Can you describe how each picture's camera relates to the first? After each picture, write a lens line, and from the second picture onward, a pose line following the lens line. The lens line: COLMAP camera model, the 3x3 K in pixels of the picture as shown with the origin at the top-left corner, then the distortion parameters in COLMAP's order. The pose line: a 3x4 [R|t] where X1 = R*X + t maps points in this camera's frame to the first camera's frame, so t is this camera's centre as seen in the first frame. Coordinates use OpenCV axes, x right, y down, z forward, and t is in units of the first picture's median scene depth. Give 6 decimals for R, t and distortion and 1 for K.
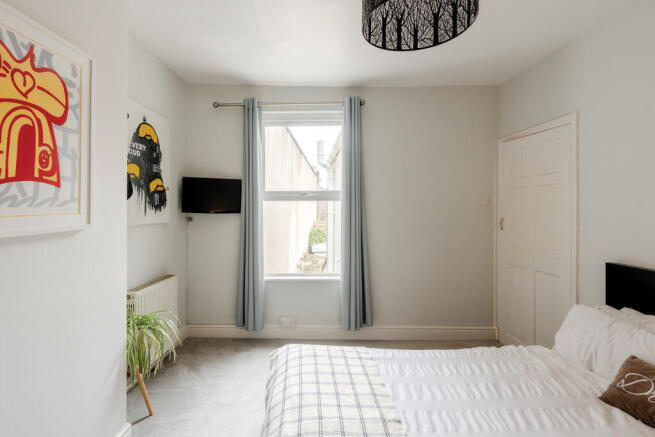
lens RADIAL K [[302.3, 0, 328.0], [0, 302.3, 212.9], [0, 0, 1]] dist [0.000013, -0.000017]
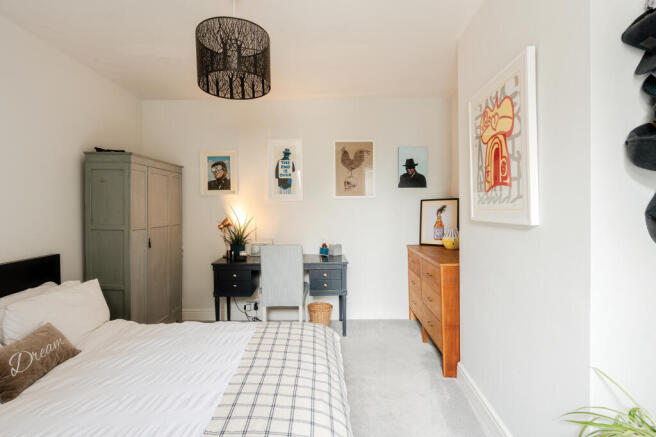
lens RADIAL K [[302.8, 0, 328.4], [0, 302.8, 213.1], [0, 0, 1]] dist [0.000013, -0.000017]
pose [[-0.999969, 0.001190, 0.007752, -0.171492], [0.001428, 0.999525, 0.030789, -0.019127], [-0.007712, 0.030799, -0.999496, 2.358112]]
